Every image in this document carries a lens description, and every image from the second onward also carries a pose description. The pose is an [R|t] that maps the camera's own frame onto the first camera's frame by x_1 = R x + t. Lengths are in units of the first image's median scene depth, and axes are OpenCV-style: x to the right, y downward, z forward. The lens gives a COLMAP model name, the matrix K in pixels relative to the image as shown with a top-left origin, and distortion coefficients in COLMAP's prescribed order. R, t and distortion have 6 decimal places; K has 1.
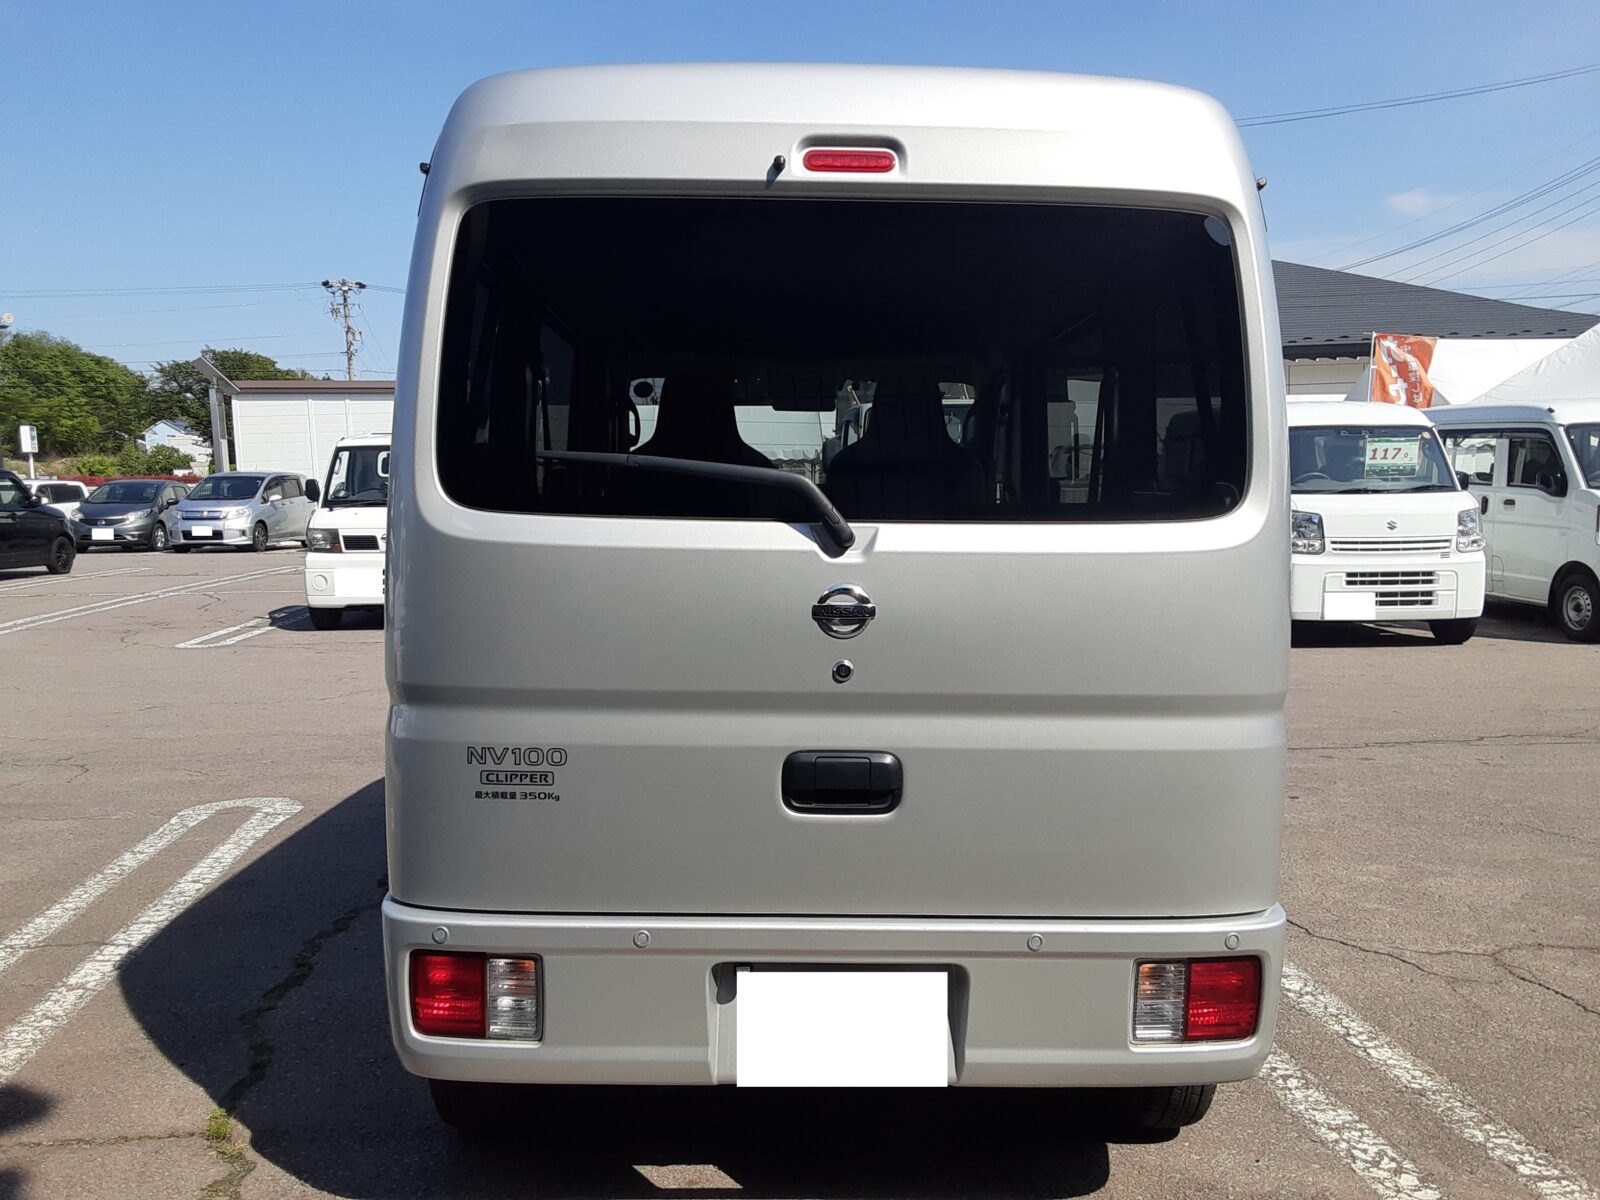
lens RADIAL K [[1299.8, 0, 804.2], [0, 1299.8, 603.7], [0, 0, 1]] dist [0.086404, -0.121991]
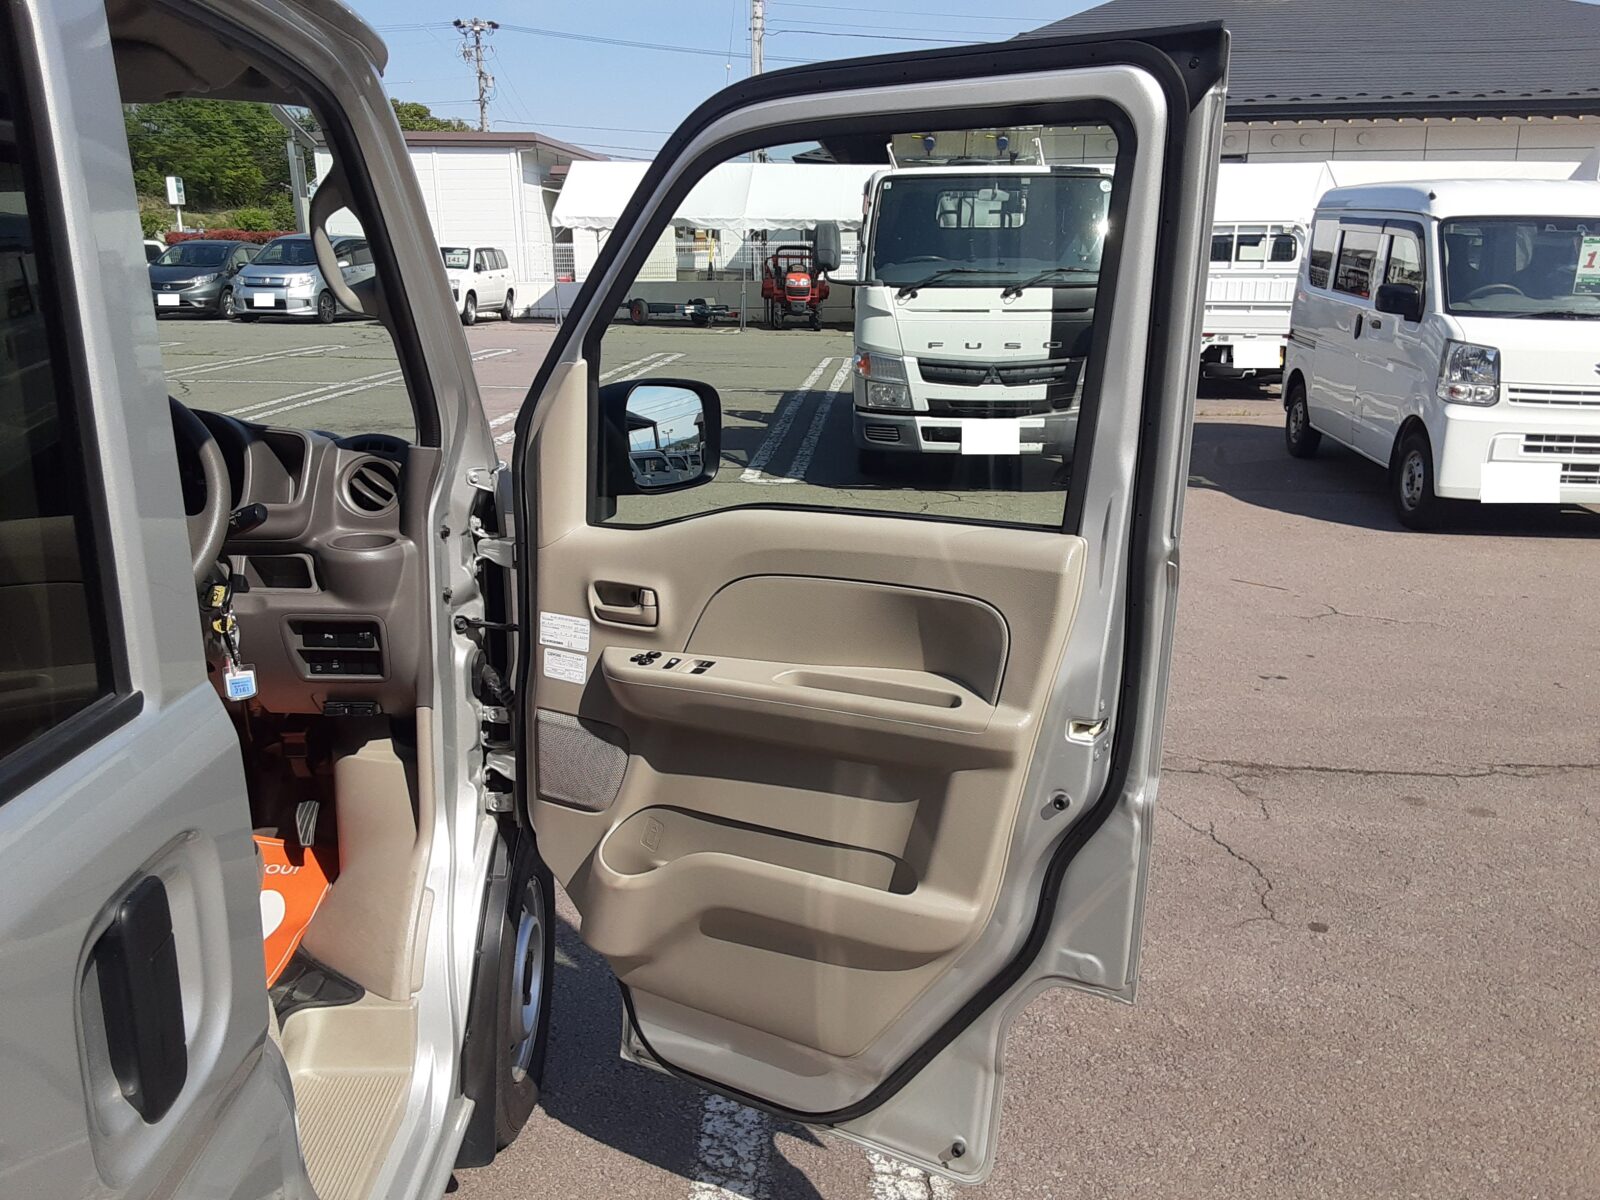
lens RADIAL K [[1299.8, 0, 805.1], [0, 1299.8, 614.8], [0, 0, 1]] dist [0.086404, -0.121991]
pose [[0.991473, 0.053612, -0.118772, 0.359198], [-0.031384, 0.982860, 0.181664, -0.133247], [0.126476, -0.176387, 0.976162, 0.742534]]
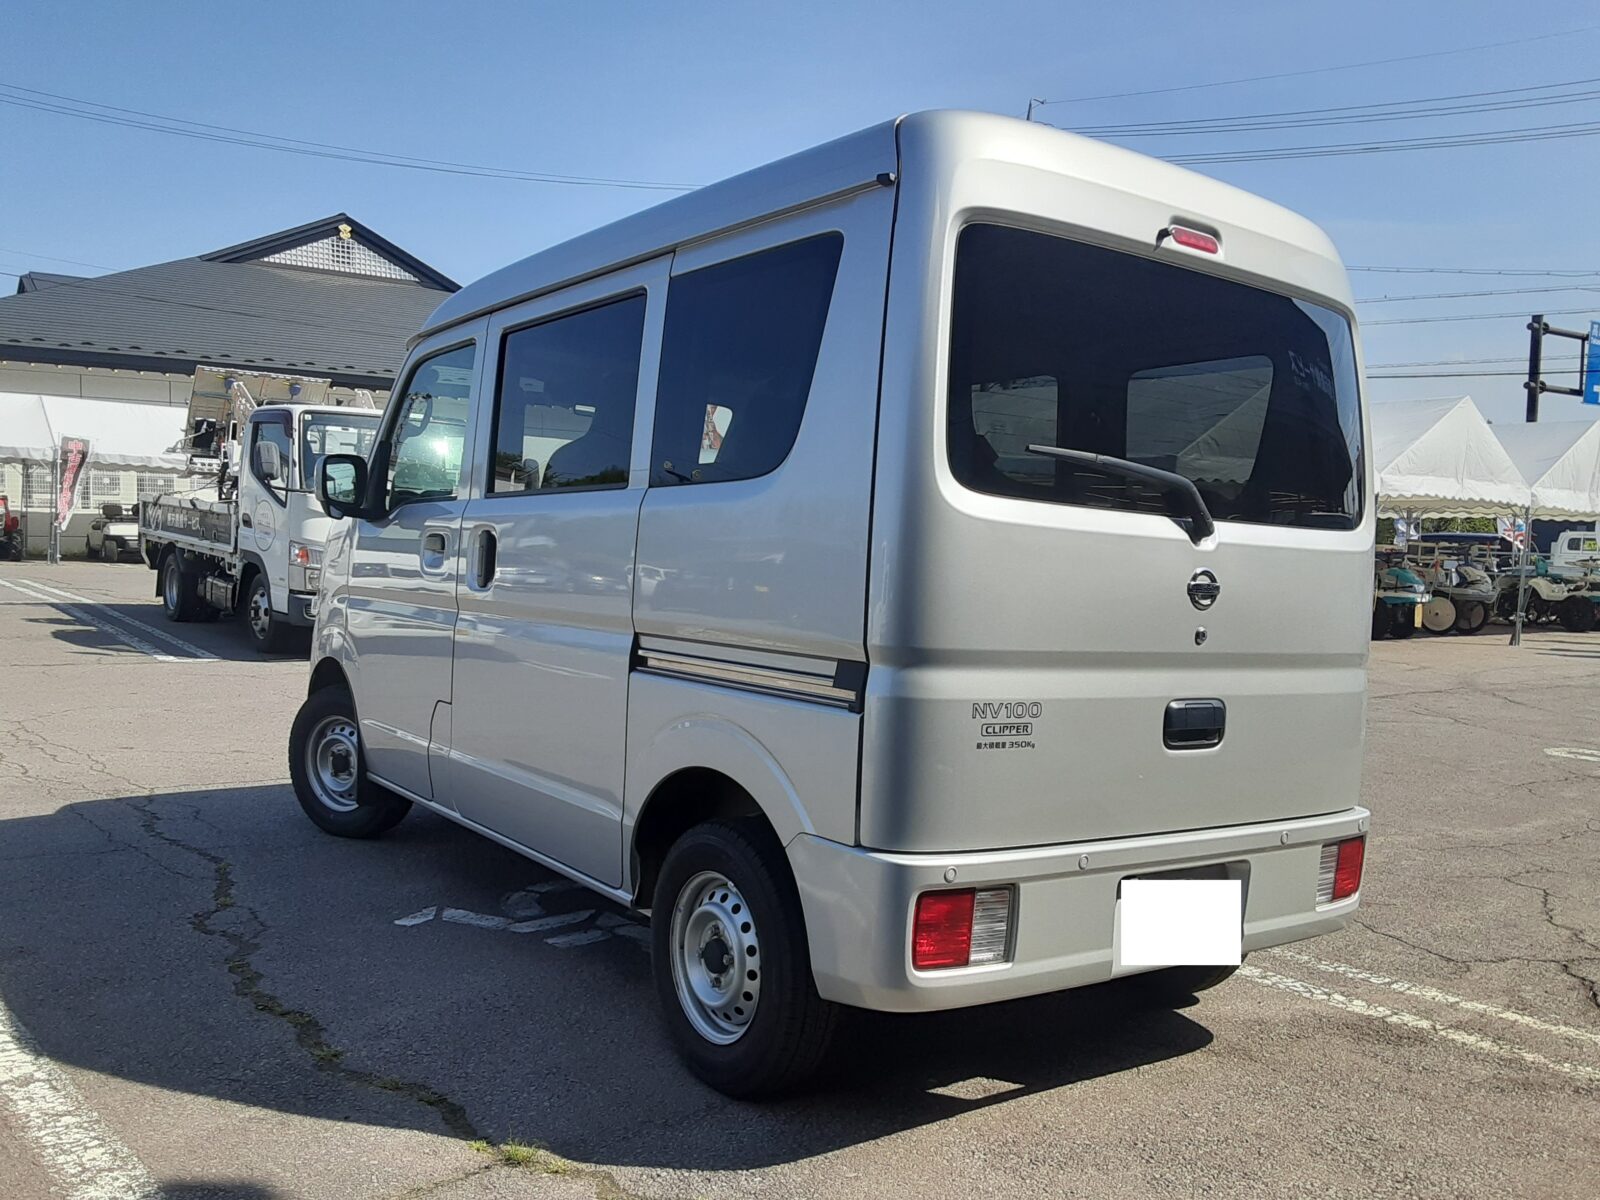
lens RADIAL K [[1299.8, 0, 828.7], [0, 1299.8, 602.0], [0, 0, 1]] dist [0.086404, -0.121991]
pose [[0.817340, 0.014960, 0.575962, -0.627998], [0.000089, 0.999660, -0.026091, 0.032575], [-0.576156, 0.021376, 0.817060, 0.100087]]
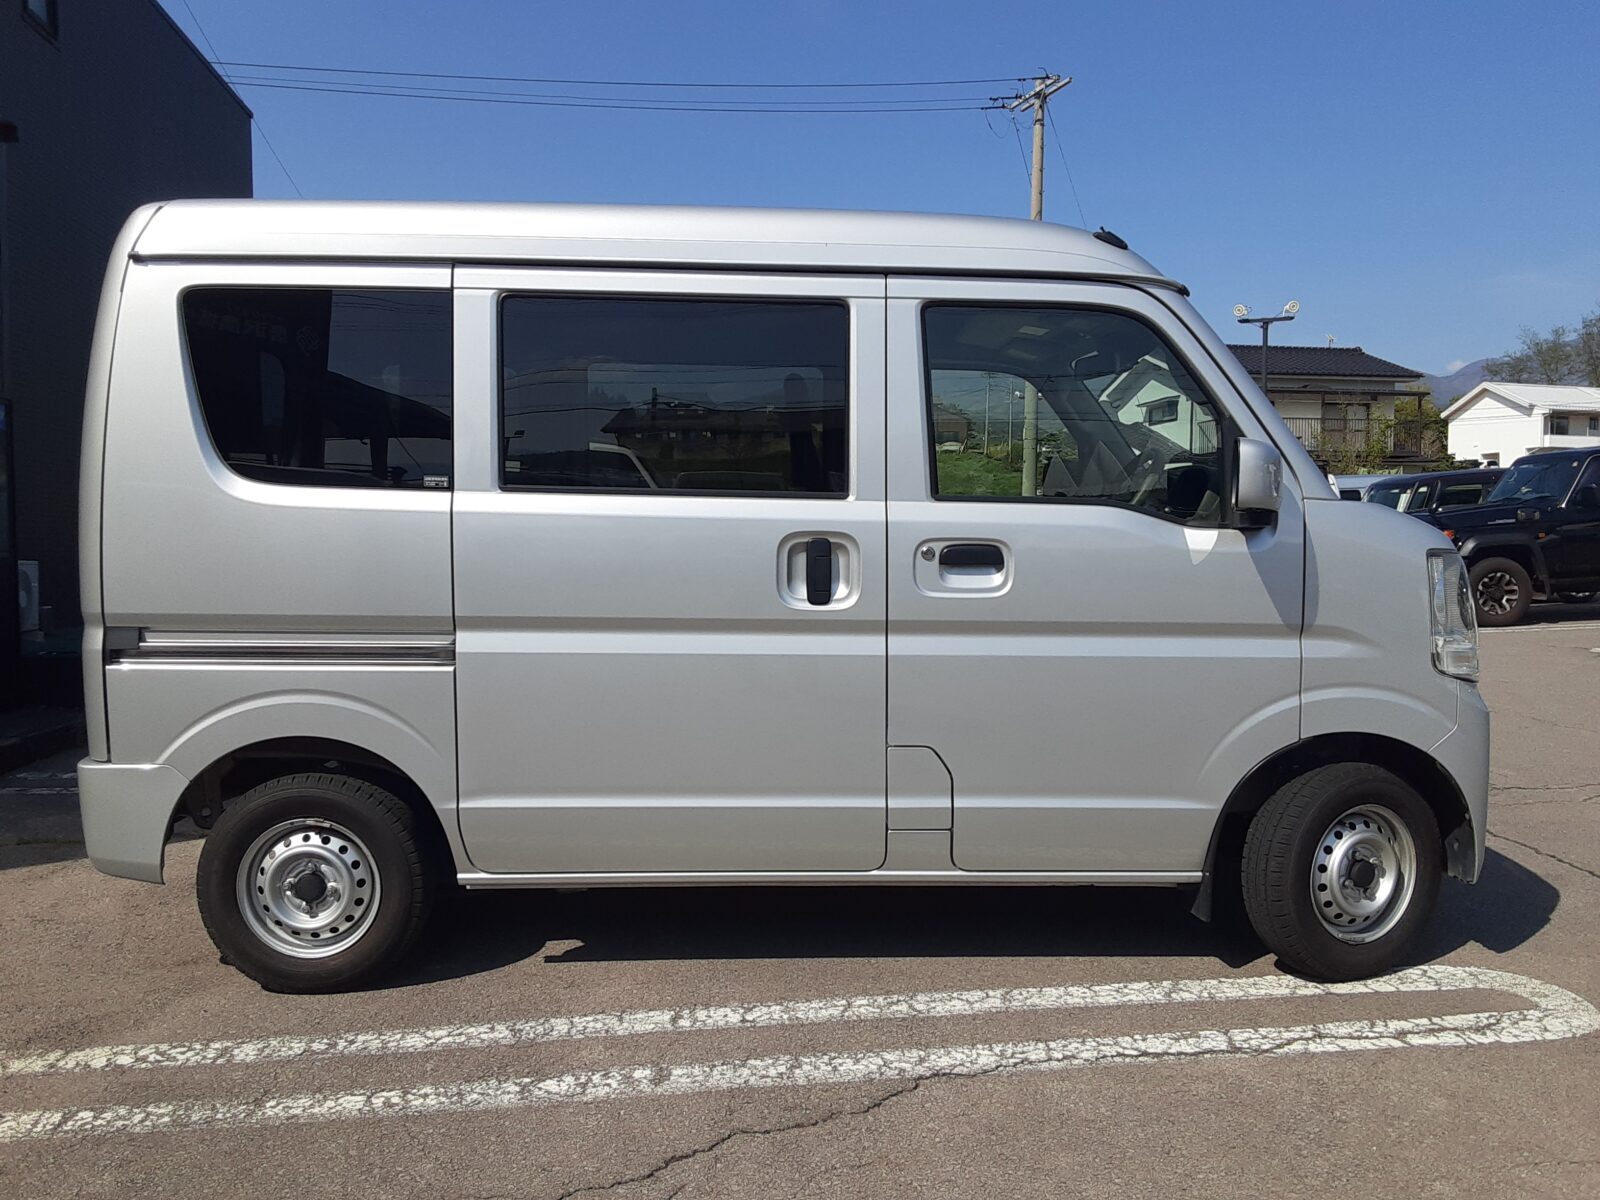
lens RADIAL K [[1299.8, 0, 799.5], [0, 1299.8, 601.5], [0, 0, 1]] dist [0.086404, -0.121991]
pose [[-0.016682, 0.066291, -0.997661, 1.190145], [-0.076190, 0.994814, 0.067376, -0.068920], [0.996954, 0.077135, -0.011545, 1.183281]]
